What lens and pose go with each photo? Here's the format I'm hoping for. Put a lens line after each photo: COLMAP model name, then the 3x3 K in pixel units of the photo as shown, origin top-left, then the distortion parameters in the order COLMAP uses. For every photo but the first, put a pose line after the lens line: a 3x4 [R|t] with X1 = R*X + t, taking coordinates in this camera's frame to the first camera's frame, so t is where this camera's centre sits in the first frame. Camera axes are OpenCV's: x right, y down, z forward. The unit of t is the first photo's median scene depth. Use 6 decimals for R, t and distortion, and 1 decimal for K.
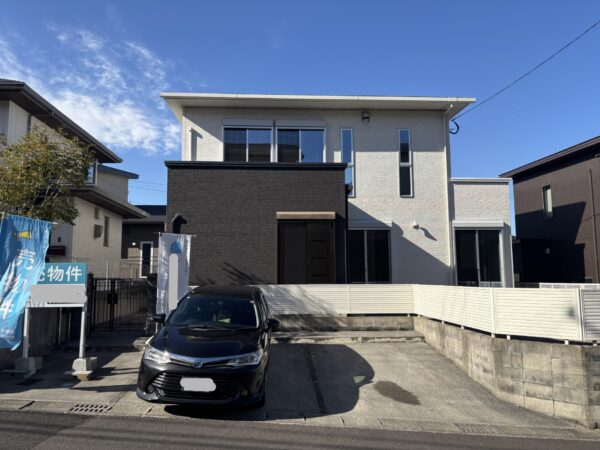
lens RADIAL K [[450.0, 0, 298.5], [0, 450.0, 227.0], [0, 0, 1]] dist [0.038330, -0.032982]
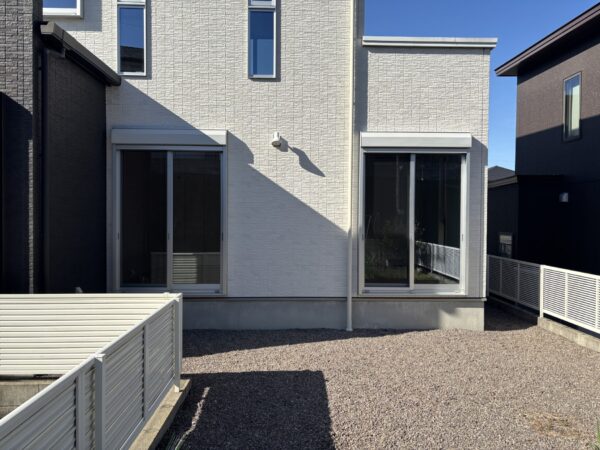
lens RADIAL K [[450.0, 0, 302.4], [0, 450.0, 223.2], [0, 0, 1]] dist [0.038330, -0.032982]
pose [[0.999647, 0.013938, -0.022622, 0.292707], [-0.011008, 0.992113, 0.124861, 0.020685], [0.024184, -0.124568, 0.991916, 0.530311]]
